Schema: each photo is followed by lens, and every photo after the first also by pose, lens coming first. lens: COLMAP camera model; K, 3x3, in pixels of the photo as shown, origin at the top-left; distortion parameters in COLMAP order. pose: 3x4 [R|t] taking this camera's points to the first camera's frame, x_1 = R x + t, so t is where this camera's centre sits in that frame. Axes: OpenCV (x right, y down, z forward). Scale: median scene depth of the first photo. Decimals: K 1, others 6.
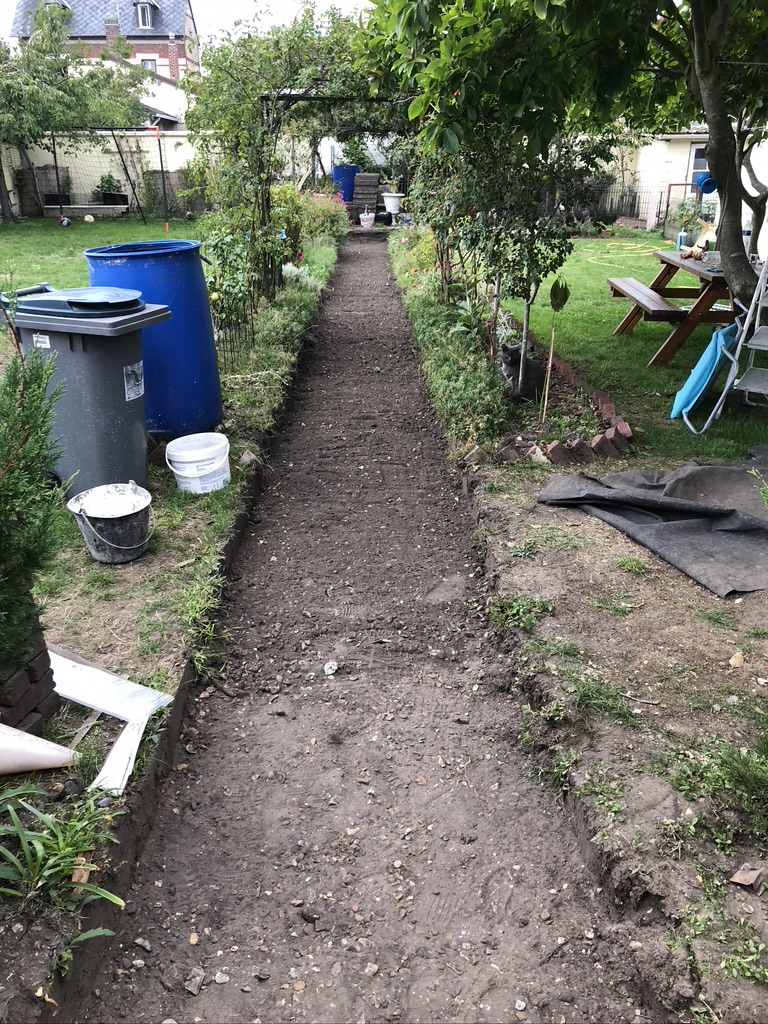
lens RADIAL K [[829.9, 0, 377.2], [0, 829.9, 502.4], [0, 0, 1]] dist [0.048457, -0.061751]
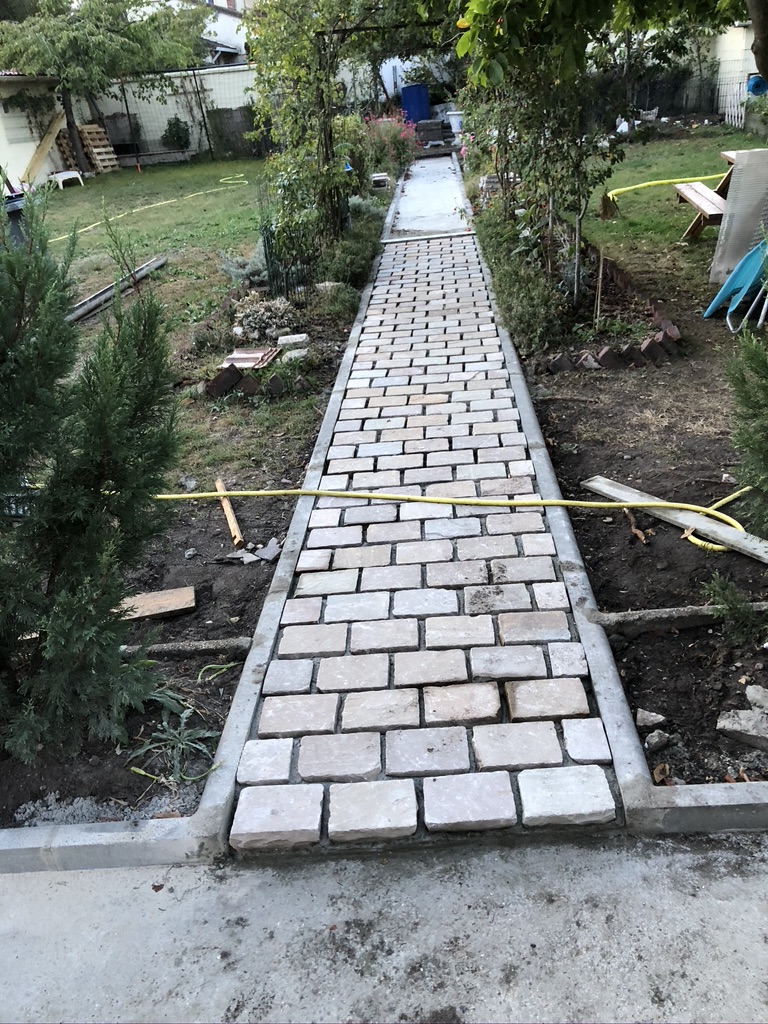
lens RADIAL K [[829.9, 0, 391.5], [0, 829.9, 511.7], [0, 0, 1]] dist [0.048457, -0.061751]
pose [[0.994741, -0.049516, -0.089654, 0.006661], [0.057607, 0.994272, 0.090029, 0.006641], [0.084683, -0.094720, 0.991896, -0.031282]]
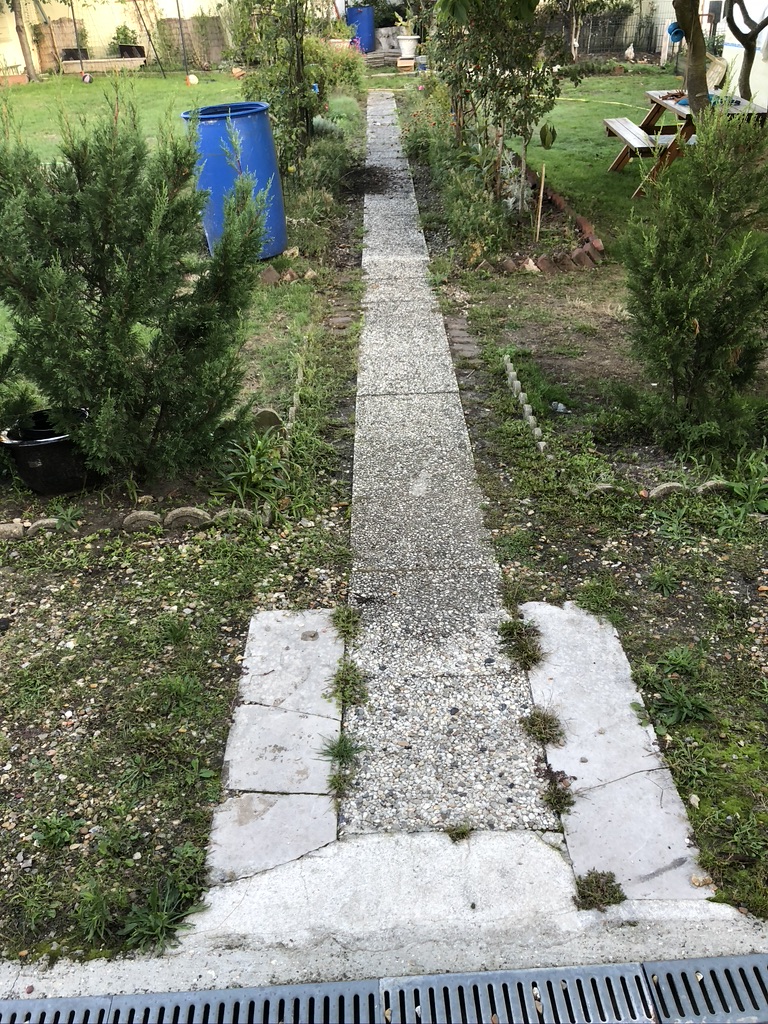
lens RADIAL K [[829.9, 0, 378.2], [0, 829.9, 512.4], [0, 0, 1]] dist [0.048457, -0.061751]
pose [[0.999395, -0.024875, -0.024313, -0.007429], [0.028656, 0.985001, 0.170152, 0.026484], [0.019716, -0.170746, 0.985118, -0.103826]]
